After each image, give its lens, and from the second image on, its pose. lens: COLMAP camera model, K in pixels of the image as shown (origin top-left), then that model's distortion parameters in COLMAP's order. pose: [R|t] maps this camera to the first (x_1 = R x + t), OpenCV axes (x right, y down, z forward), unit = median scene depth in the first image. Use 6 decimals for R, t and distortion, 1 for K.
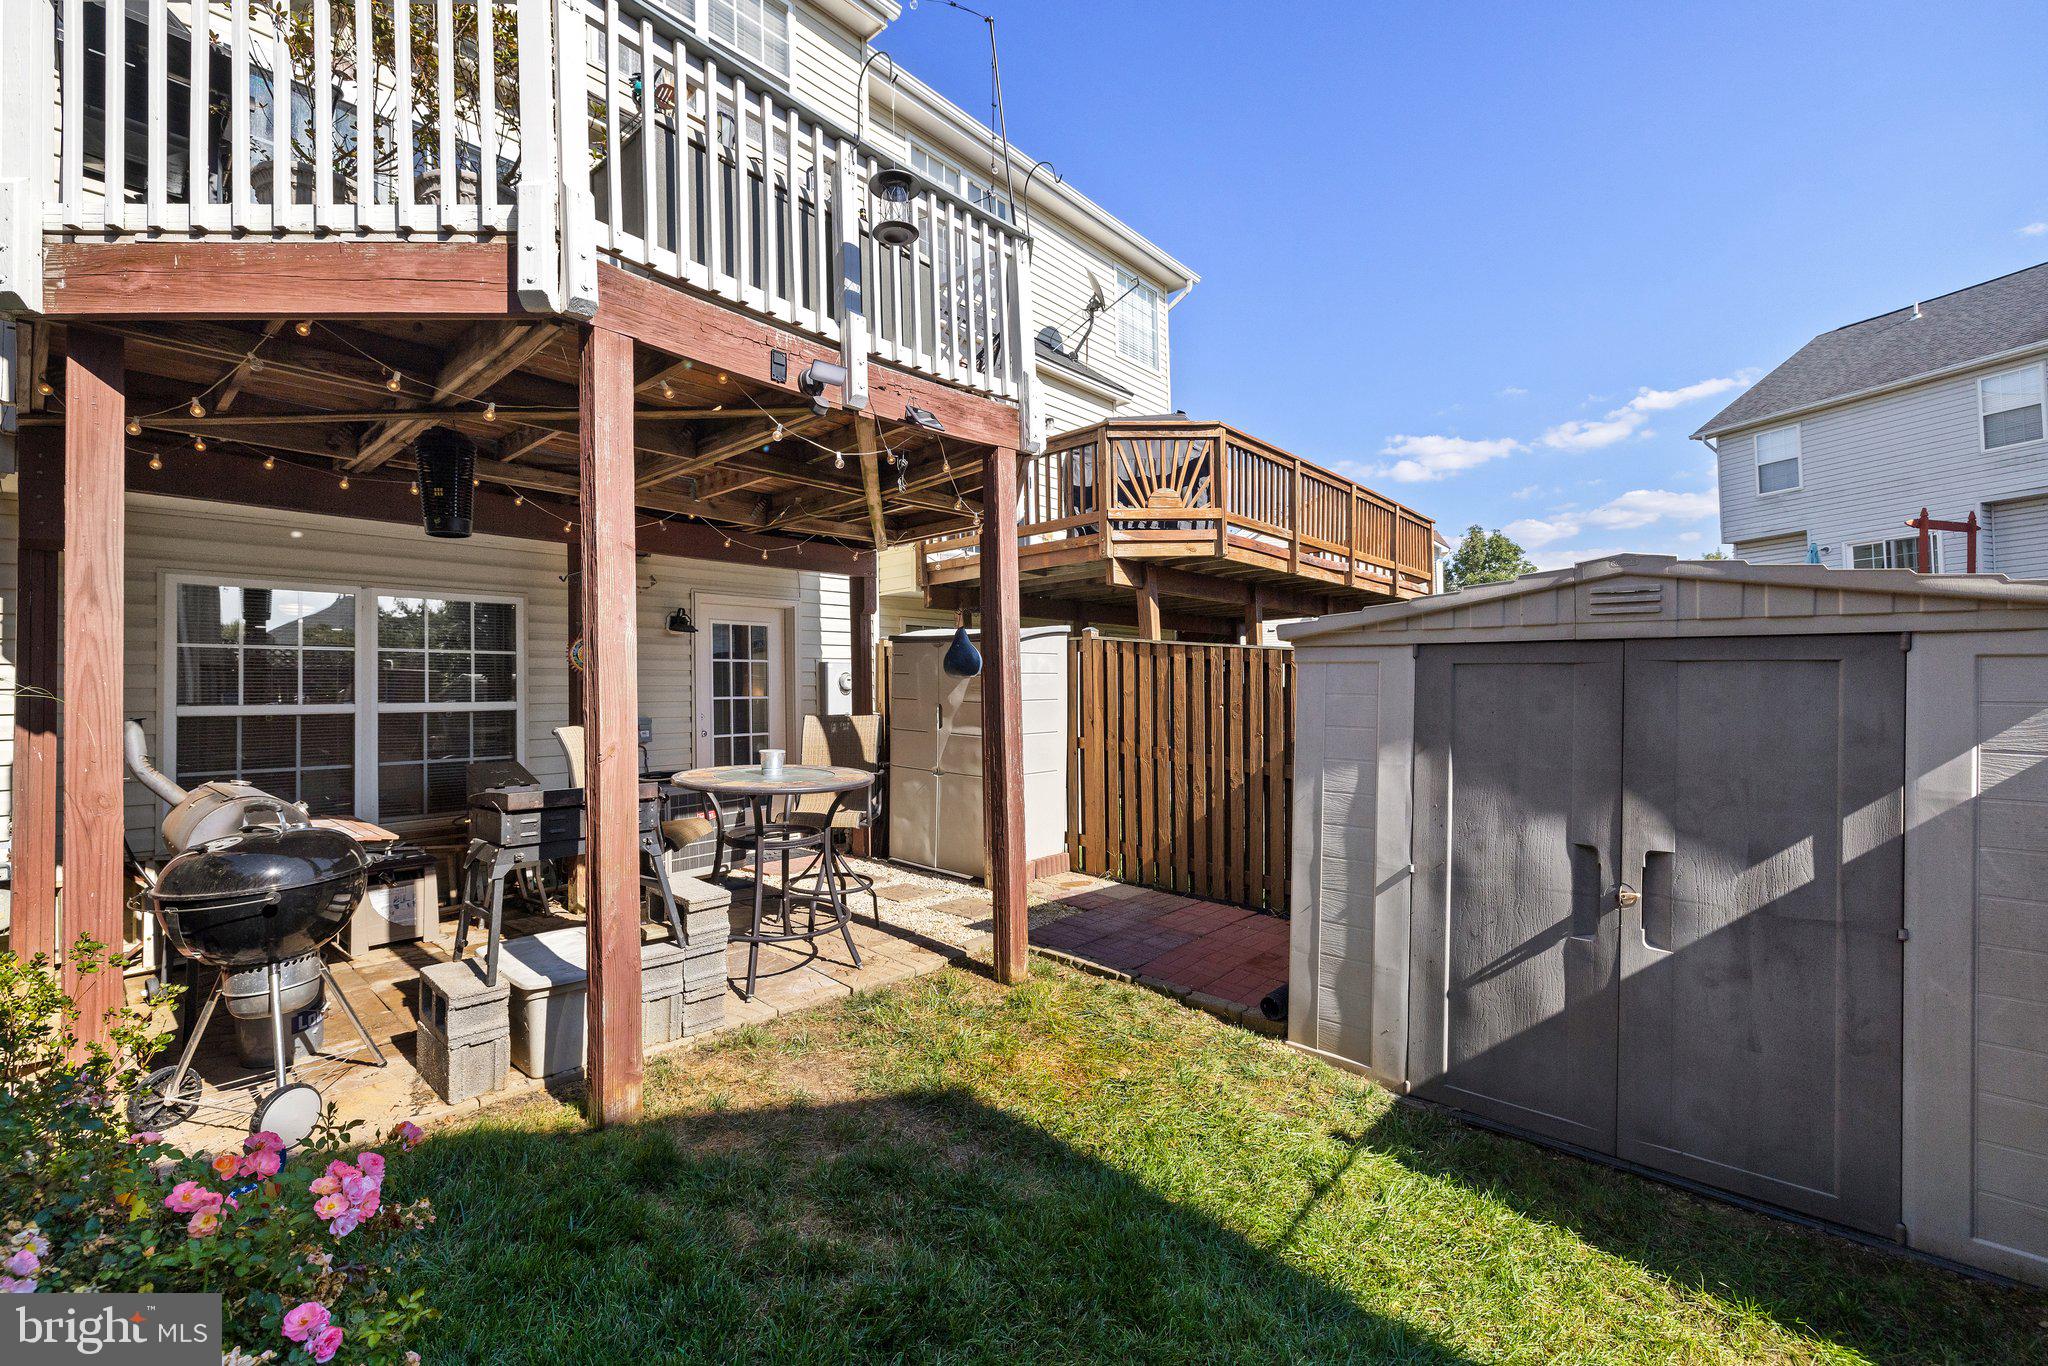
lens RADIAL K [[870.3, 0, 1009.4], [0, 870.3, 662.7], [0, 0, 1]] dist [-0.001352, -0.000183]
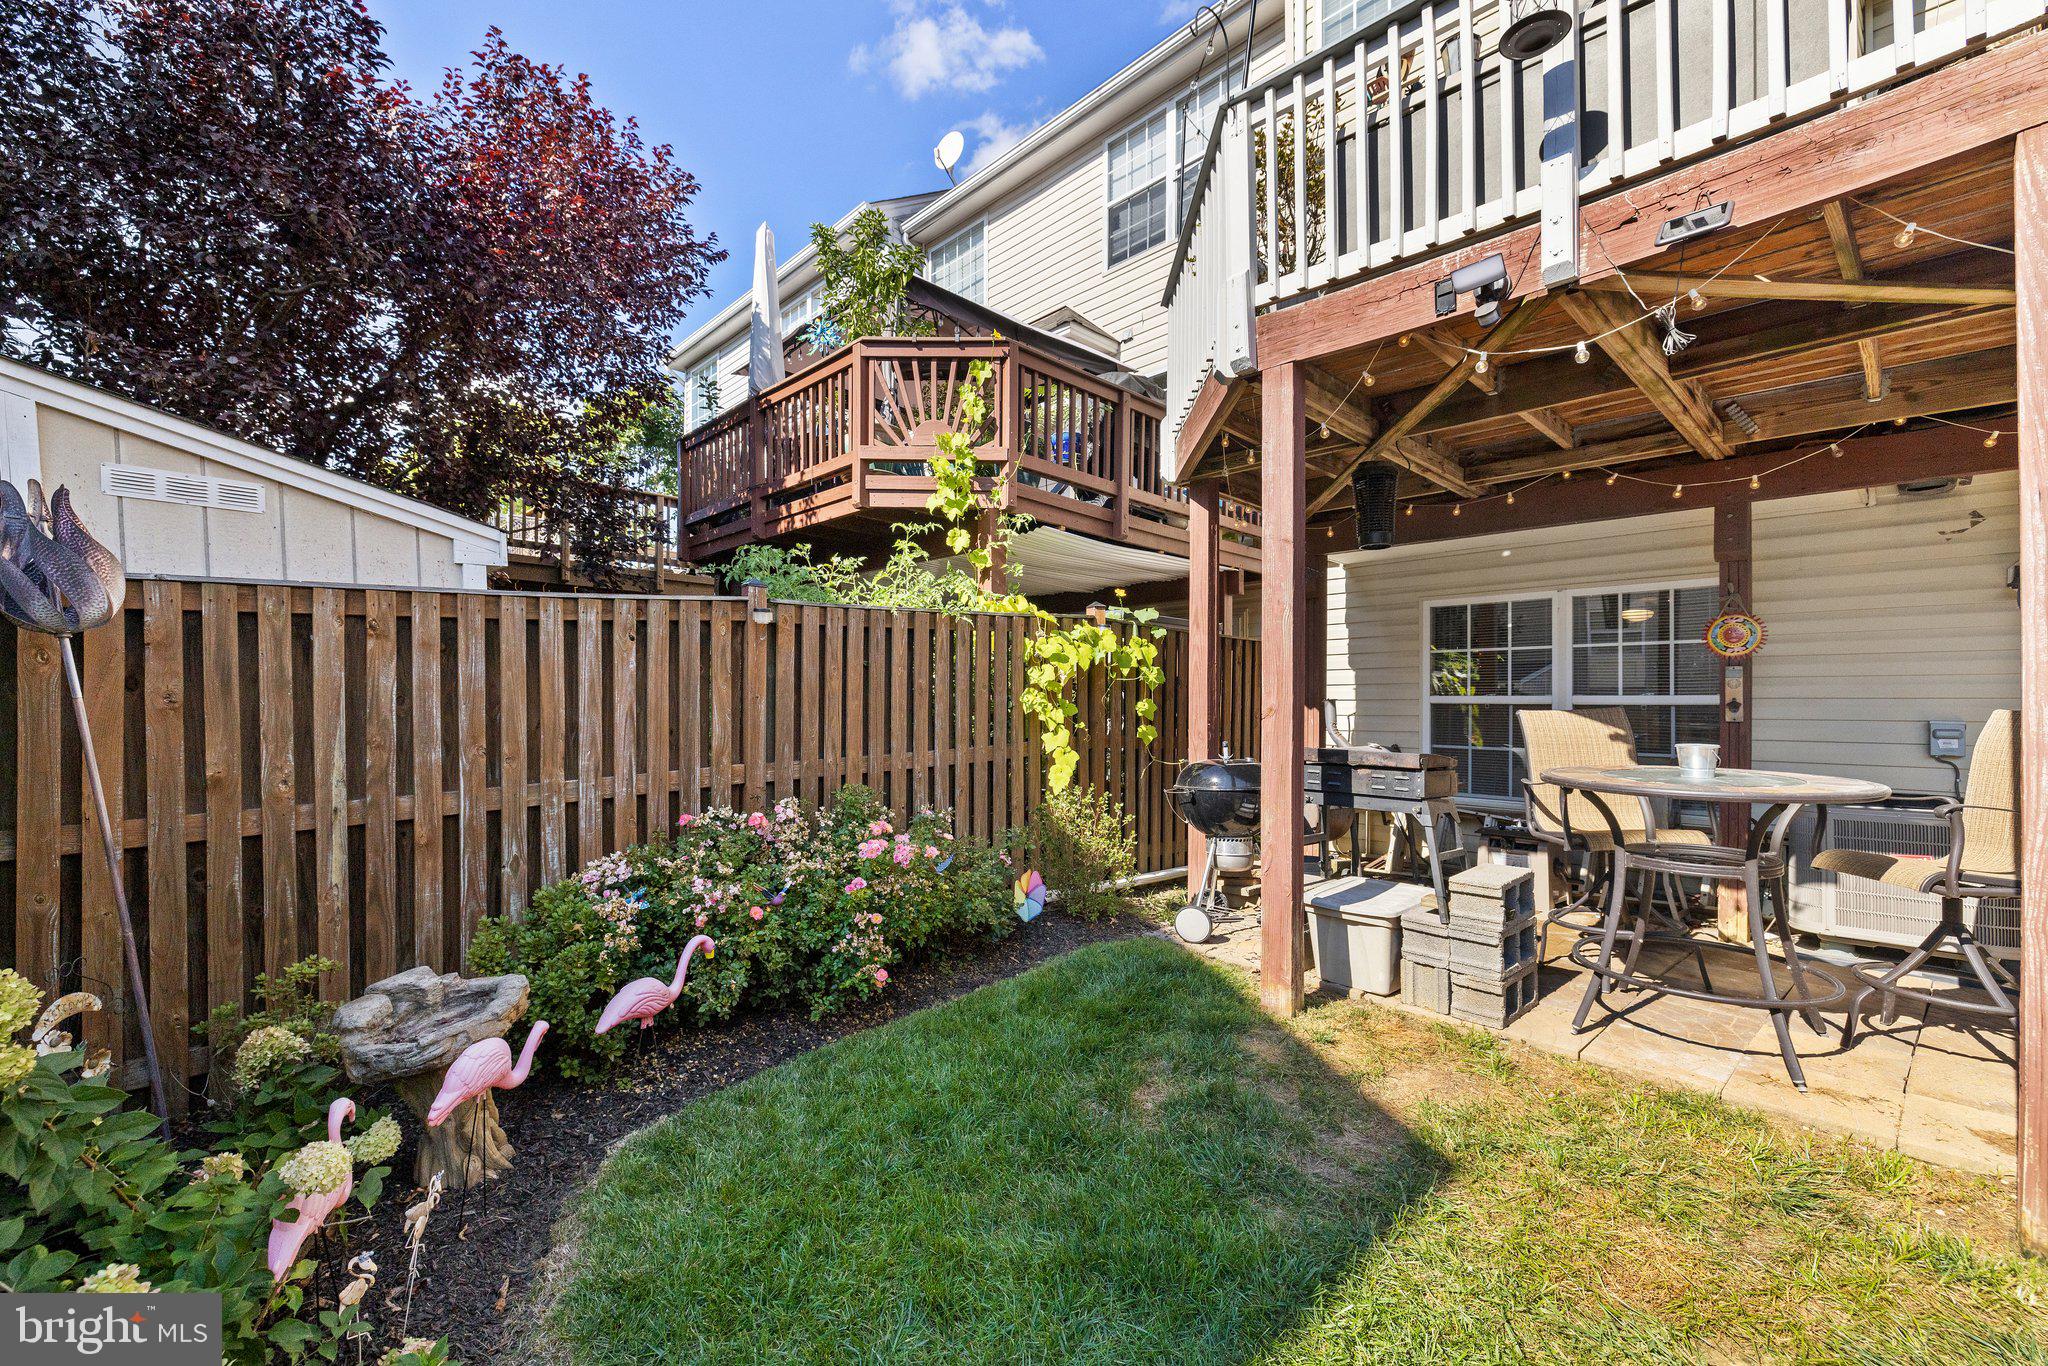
lens RADIAL K [[868.2, 0, 990.9], [0, 868.2, 705.2], [0, 0, 1]] dist [0.000168, 0.000190]
pose [[-0.109840, 0.001740, -0.993948, 0.445114], [0.018671, 0.999826, -0.000313, 0.047323], [0.993774, -0.018592, -0.109853, 0.412000]]
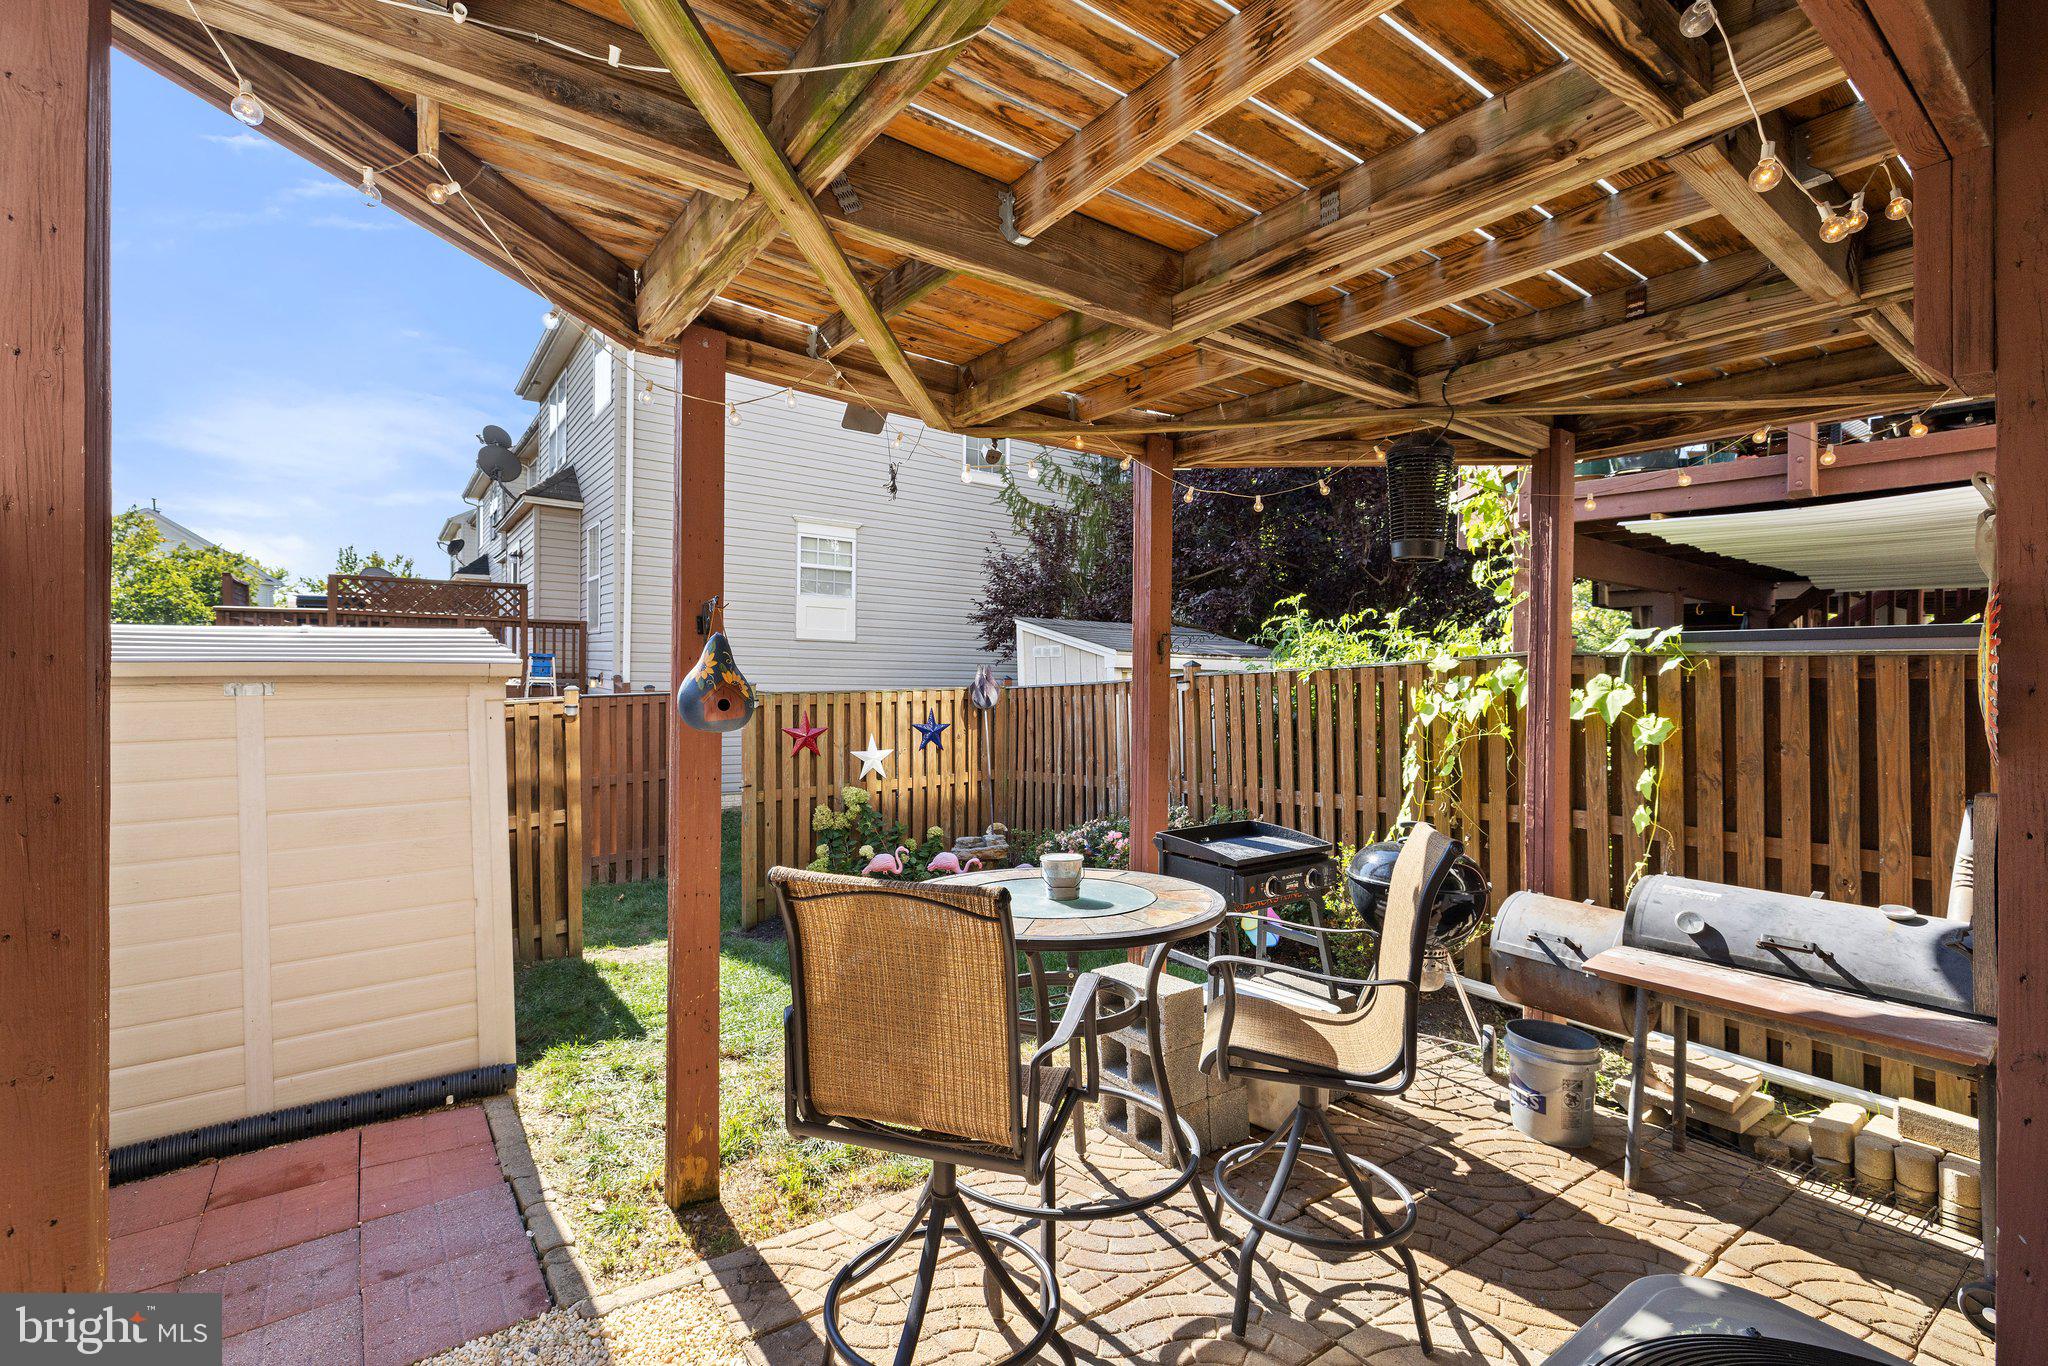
lens RADIAL K [[884.0, 0, 1002.1], [0, 884.0, 689.1], [0, 0, 1]] dist [-0.001510, -0.000392]
pose [[-0.975697, -0.006614, 0.219026, -0.314310], [-0.012214, 0.999632, -0.024227, 0.002004], [-0.218785, -0.026313, -0.975418, 1.348692]]
